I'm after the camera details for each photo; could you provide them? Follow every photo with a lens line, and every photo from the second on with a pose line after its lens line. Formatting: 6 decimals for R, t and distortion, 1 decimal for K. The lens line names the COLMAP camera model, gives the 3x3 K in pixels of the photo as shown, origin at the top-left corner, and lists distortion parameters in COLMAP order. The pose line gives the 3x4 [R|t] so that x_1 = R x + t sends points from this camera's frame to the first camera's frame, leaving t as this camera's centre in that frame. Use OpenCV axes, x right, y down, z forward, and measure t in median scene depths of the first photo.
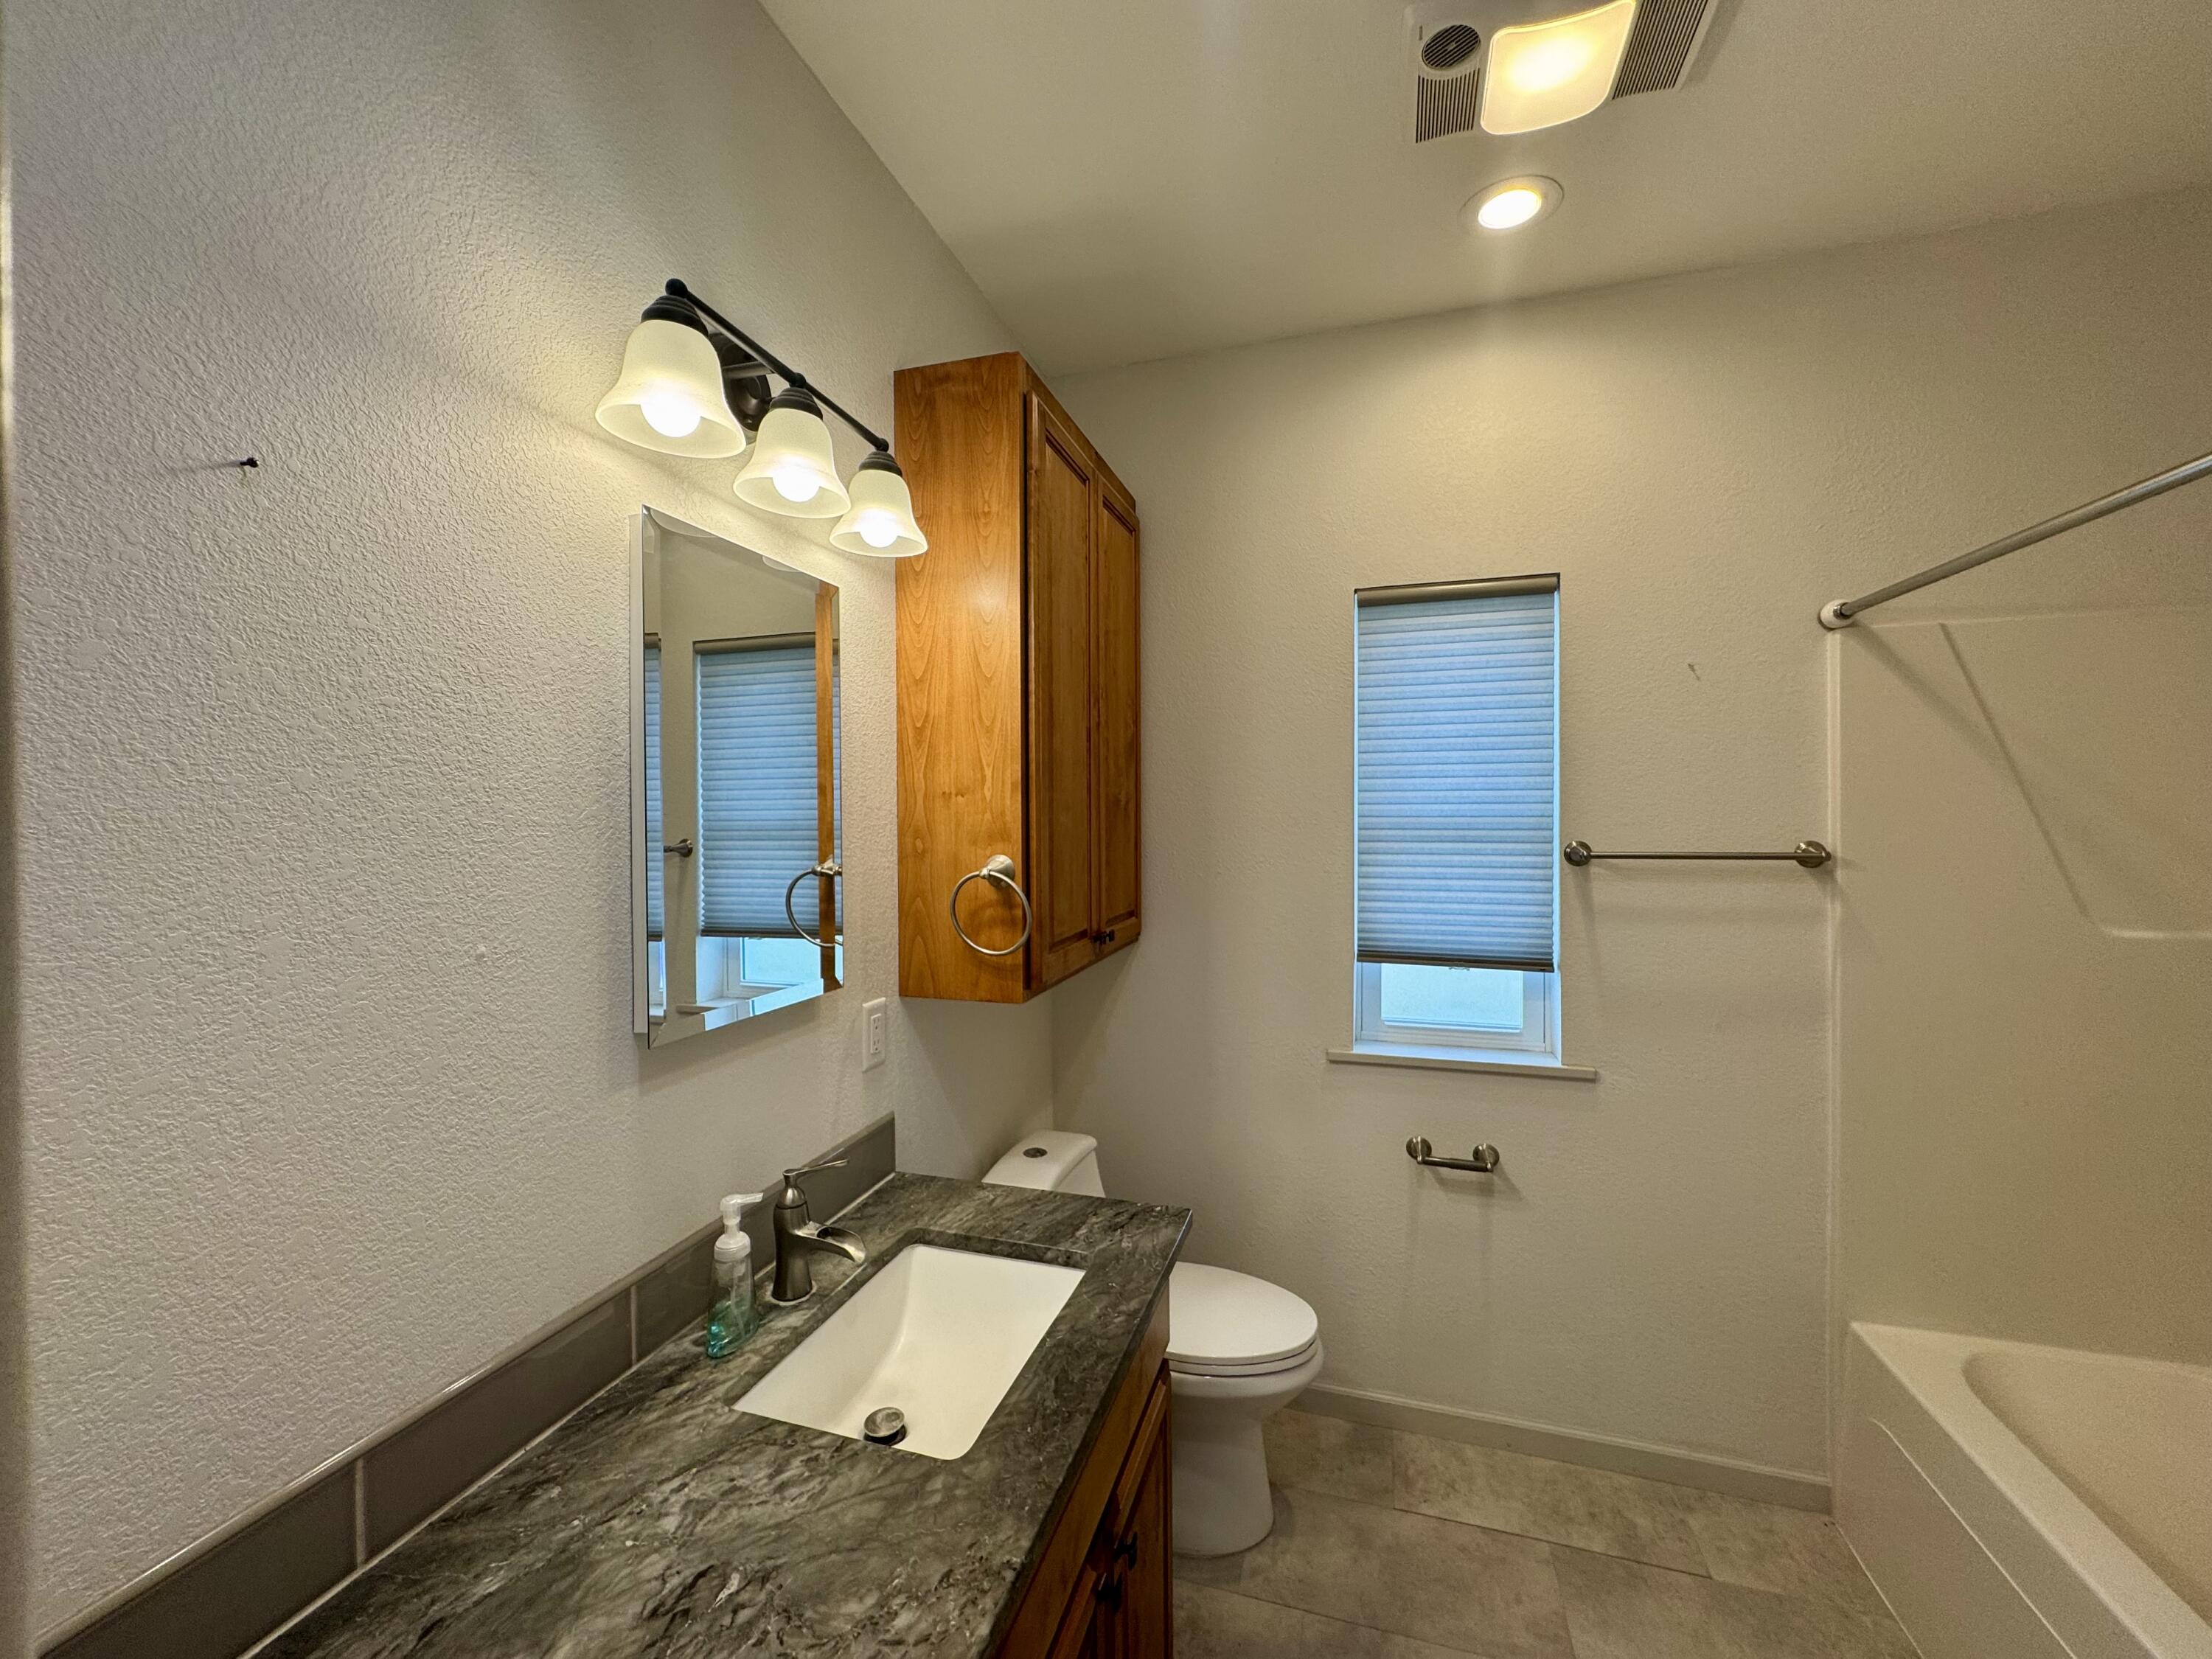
lens RADIAL K [[878.2, 0, 1106.8], [0, 878.2, 822.1], [0, 0, 1]] dist [-0.003613, 0.000375]
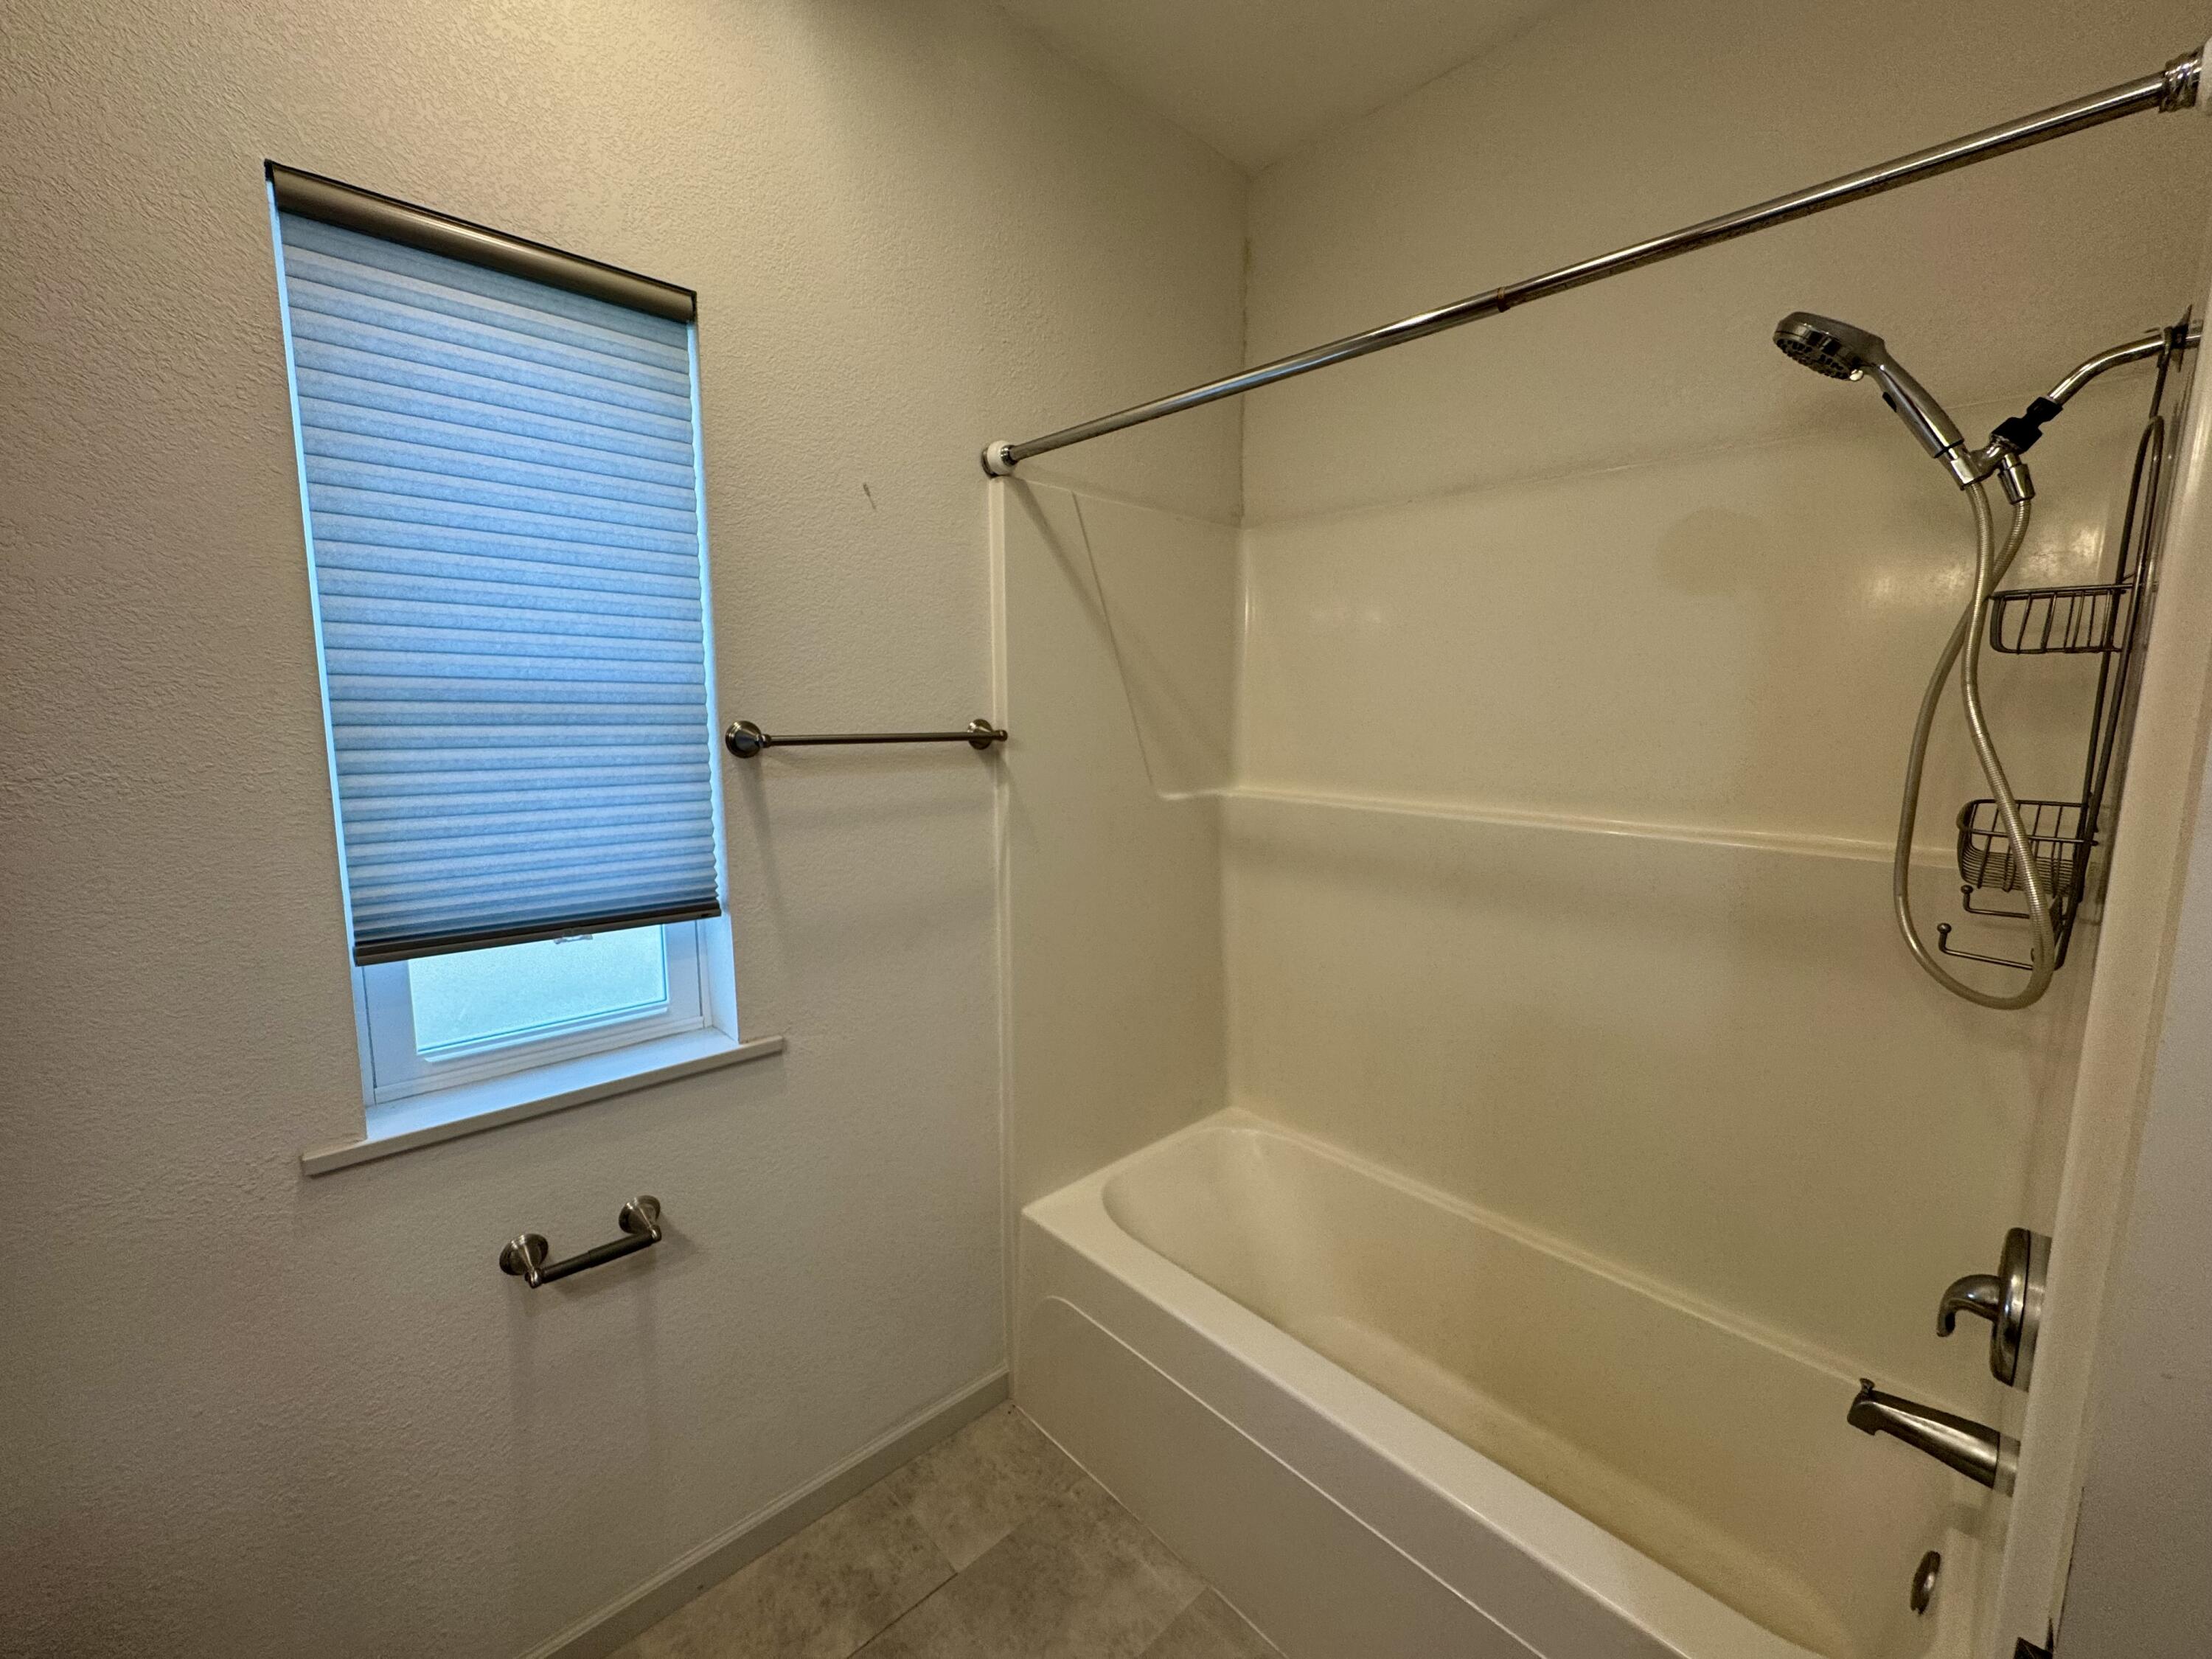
lens RADIAL K [[878.2, 0, 1104.4], [0, 878.2, 829.1], [0, 0, 1]] dist [-0.003613, 0.000375]
pose [[0.496594, -0.104588, 0.861659, 0.079480], [0.006306, 0.993122, 0.116911, 0.026895], [-0.867960, -0.052624, 0.493838, 0.413116]]
